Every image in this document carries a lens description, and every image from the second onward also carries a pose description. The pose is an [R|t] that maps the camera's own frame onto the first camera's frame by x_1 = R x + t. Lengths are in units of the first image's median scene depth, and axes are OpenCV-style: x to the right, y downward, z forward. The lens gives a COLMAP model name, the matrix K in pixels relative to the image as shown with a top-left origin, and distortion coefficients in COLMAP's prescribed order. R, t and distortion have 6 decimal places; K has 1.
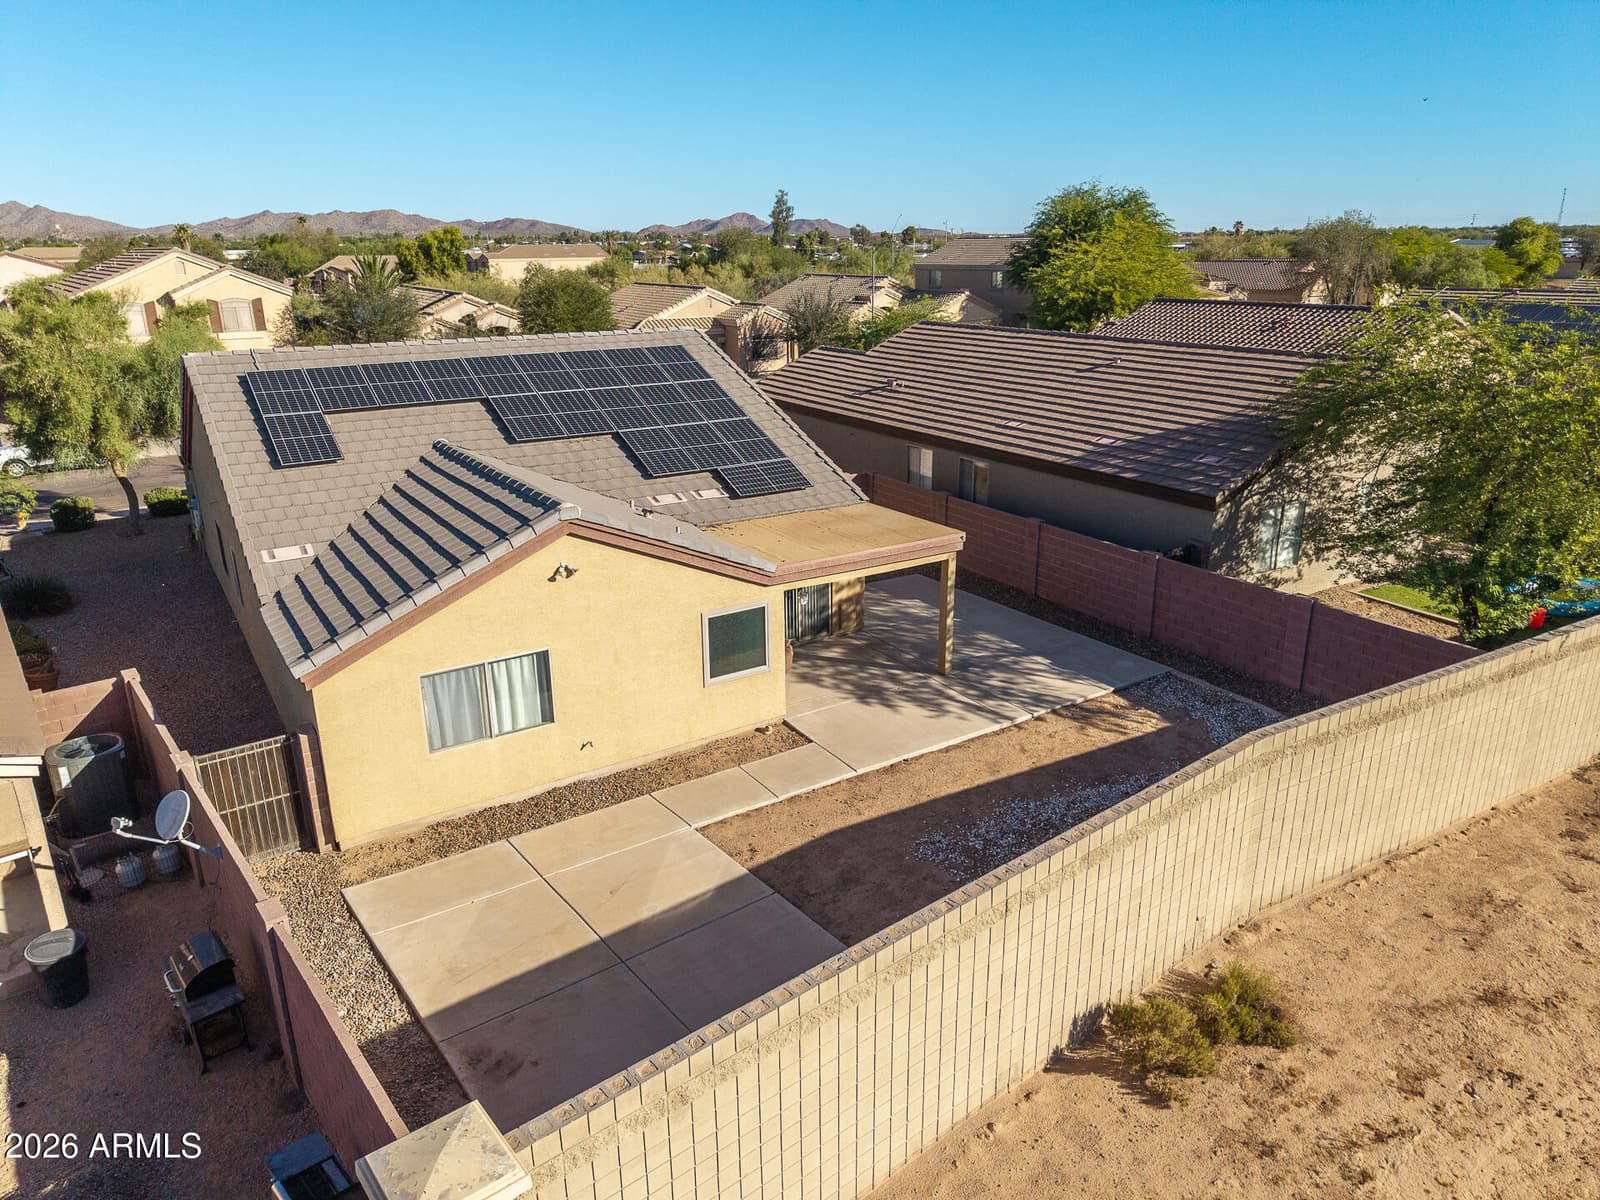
lens RADIAL K [[1064.6, 0, 800.0], [0, 1064.6, 600.0], [0, 0, 1]] dist [0.016149, -0.006809]
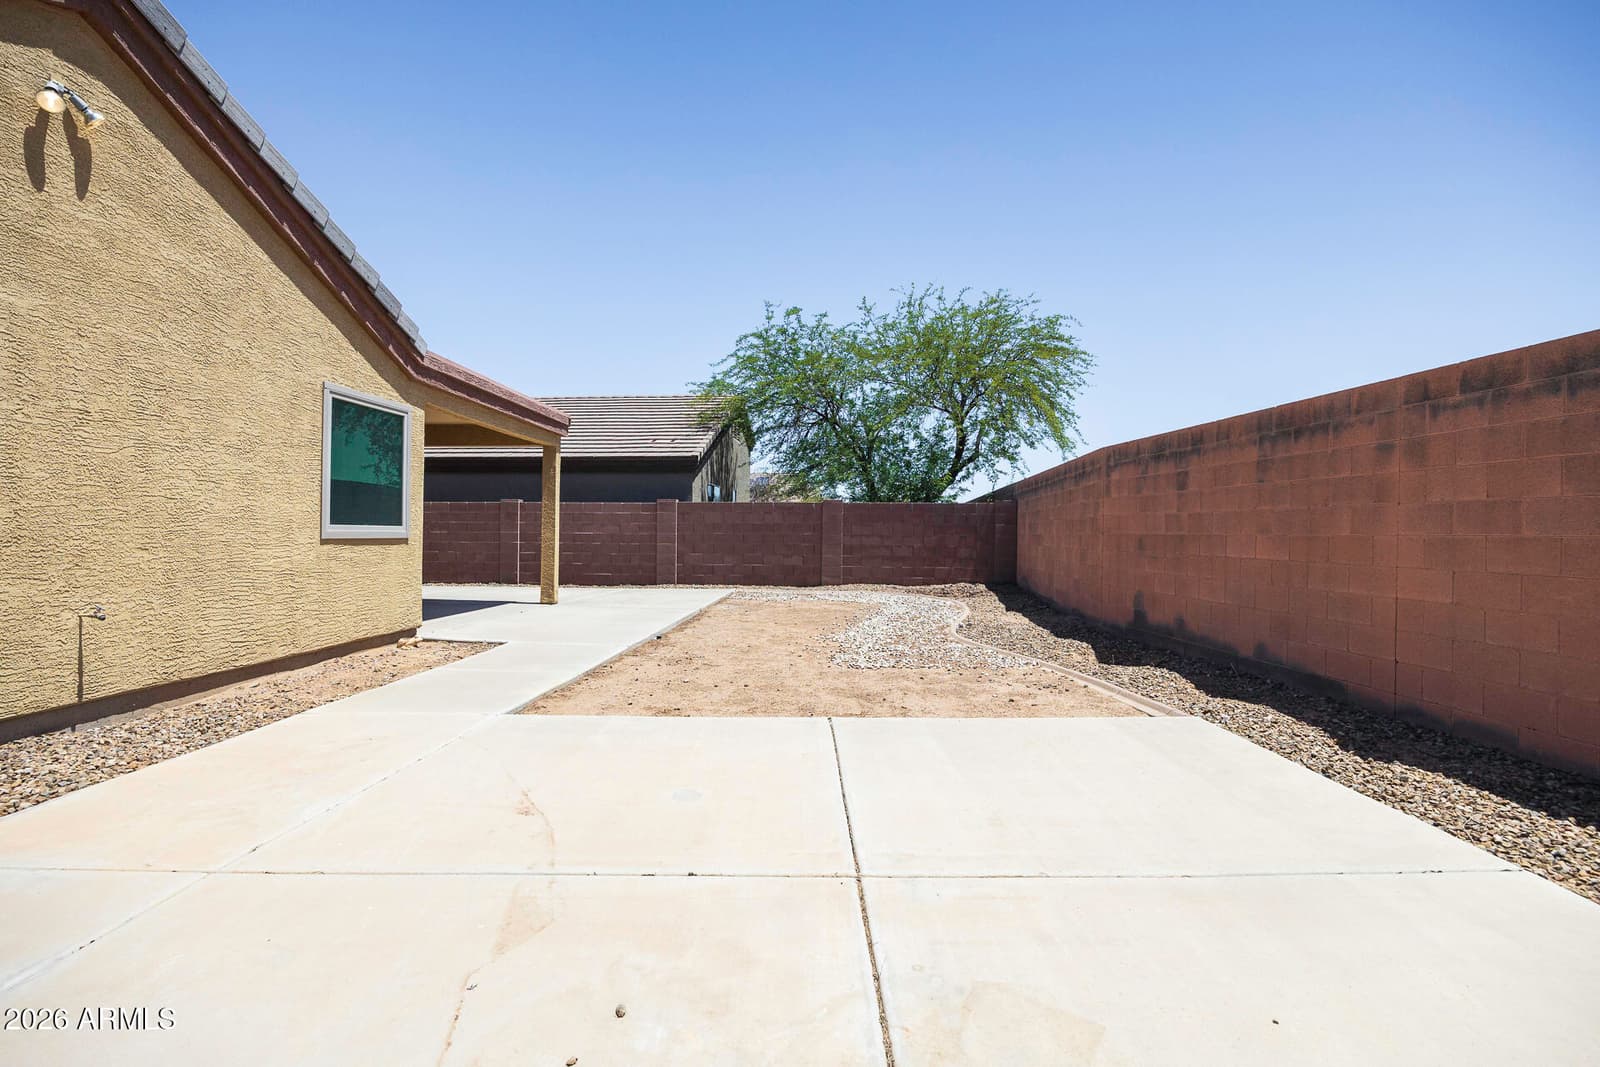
lens RADIAL K [[780.8, 0, 800.0], [0, 780.8, 533.5], [0, 0, 1]] dist [-0.015864, -0.000260]
pose [[0.593063, 0.009379, 0.805102, -0.221603], [0.247373, 0.949446, -0.193283, 0.182255], [-0.766214, 0.313789, 0.560761, 0.550171]]
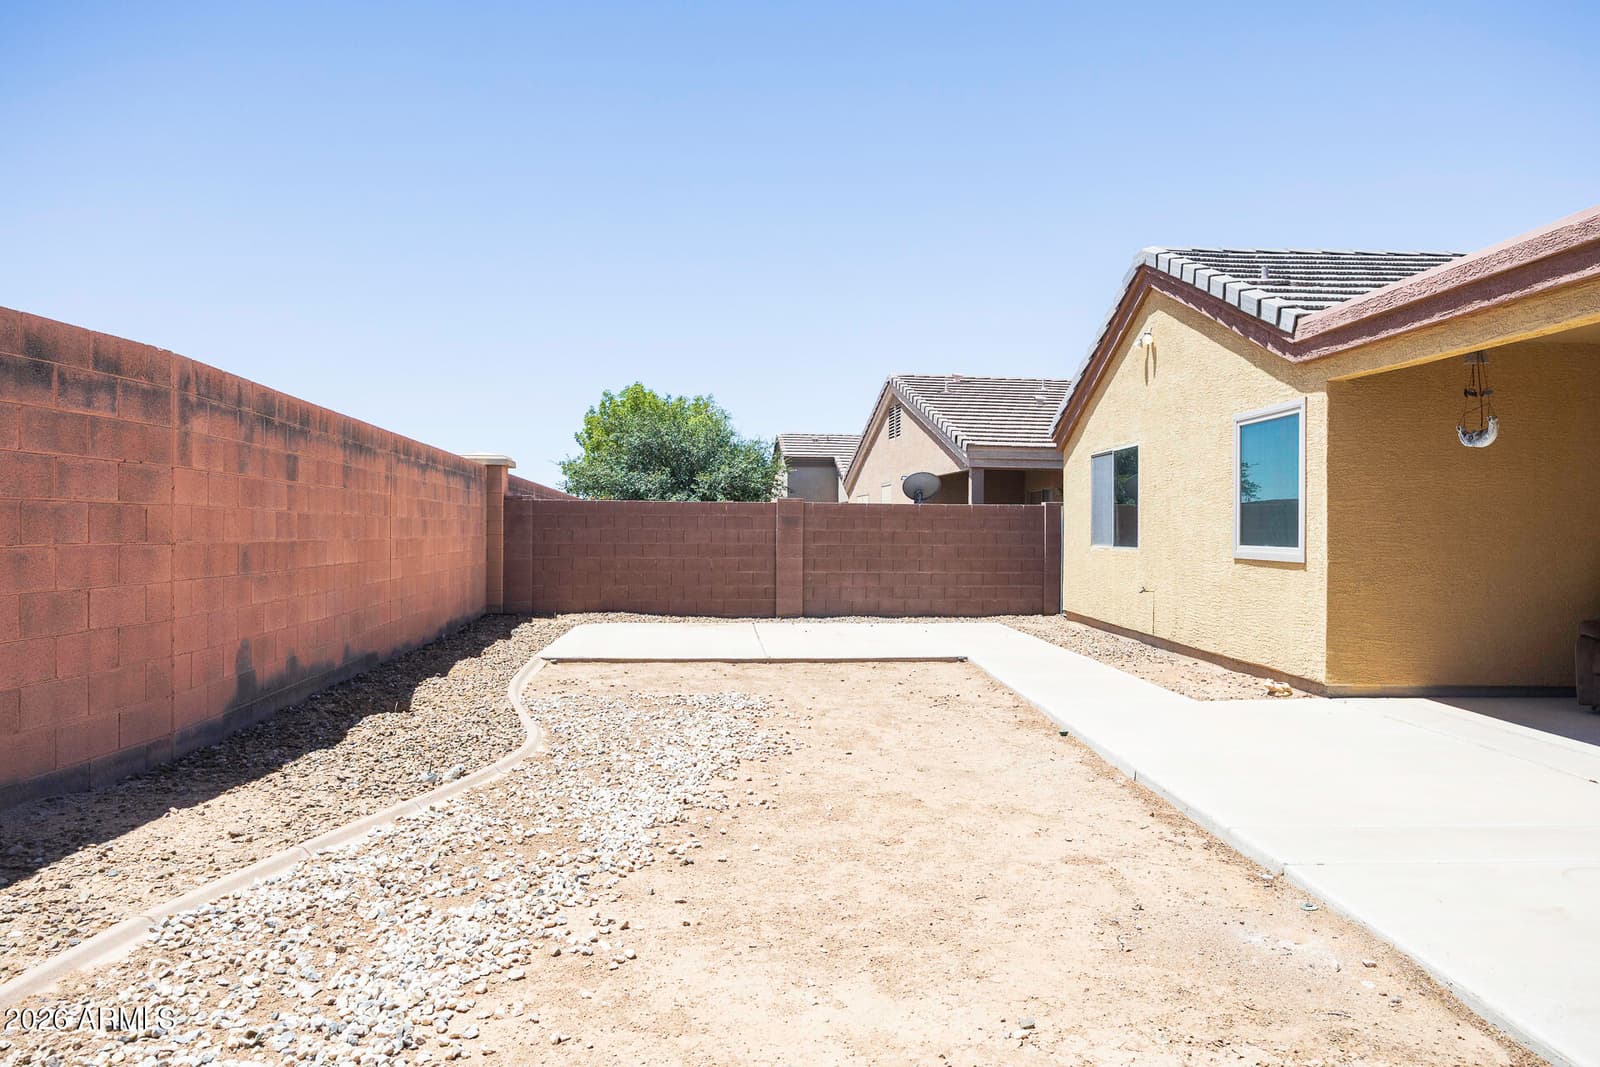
lens RADIAL K [[1032.5, 0, 801.6], [0, 1032.5, 526.0], [0, 0, 1]] dist [-0.003790, -0.001338]
pose [[-0.528057, -0.003113, -0.849203, 0.428674], [-0.279398, 0.944957, 0.170273, 0.033005], [0.801931, 0.327180, -0.499861, 0.958975]]
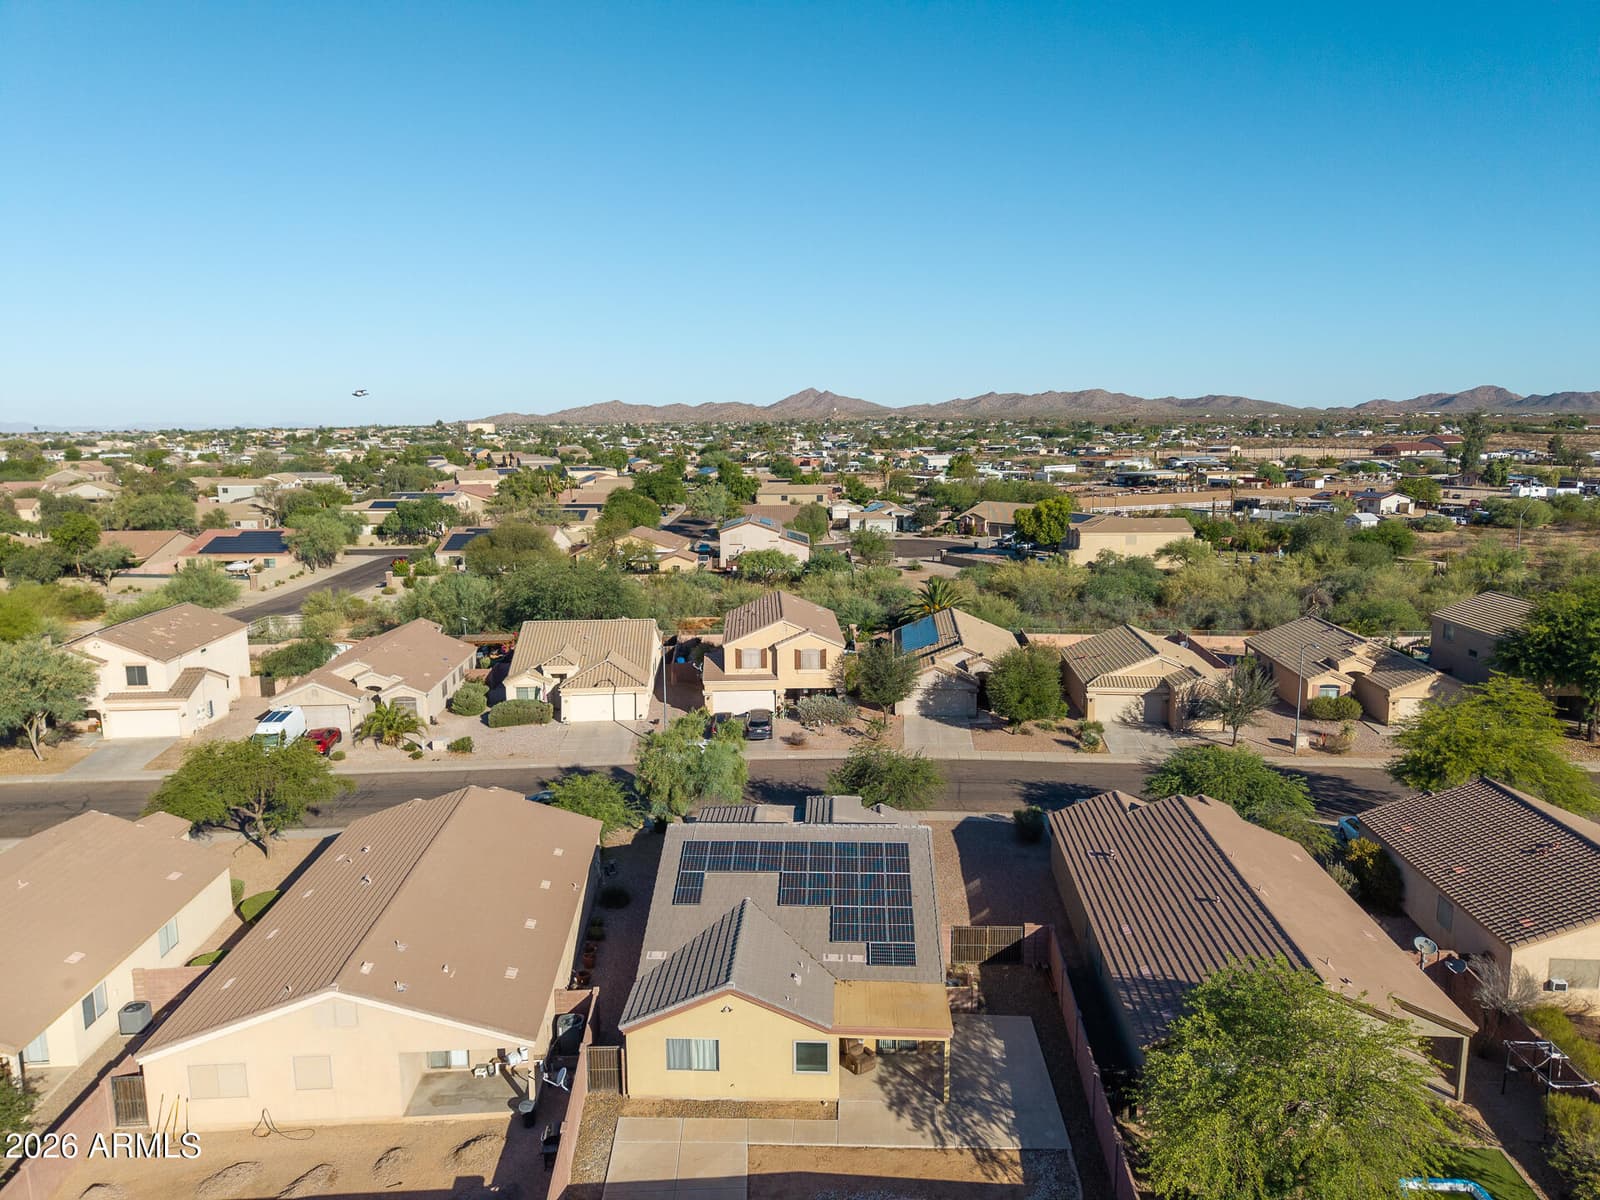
lens RADIAL K [[1064.6, 0, 800.0], [0, 1064.6, 600.0], [0, 0, 1]] dist [0.016149, -0.006809]
pose [[0.817522, 0.099914, -0.567164, 0.903631], [-0.185729, 0.977956, -0.095432, -0.559508], [0.545126, 0.183357, 0.818057, -0.782759]]
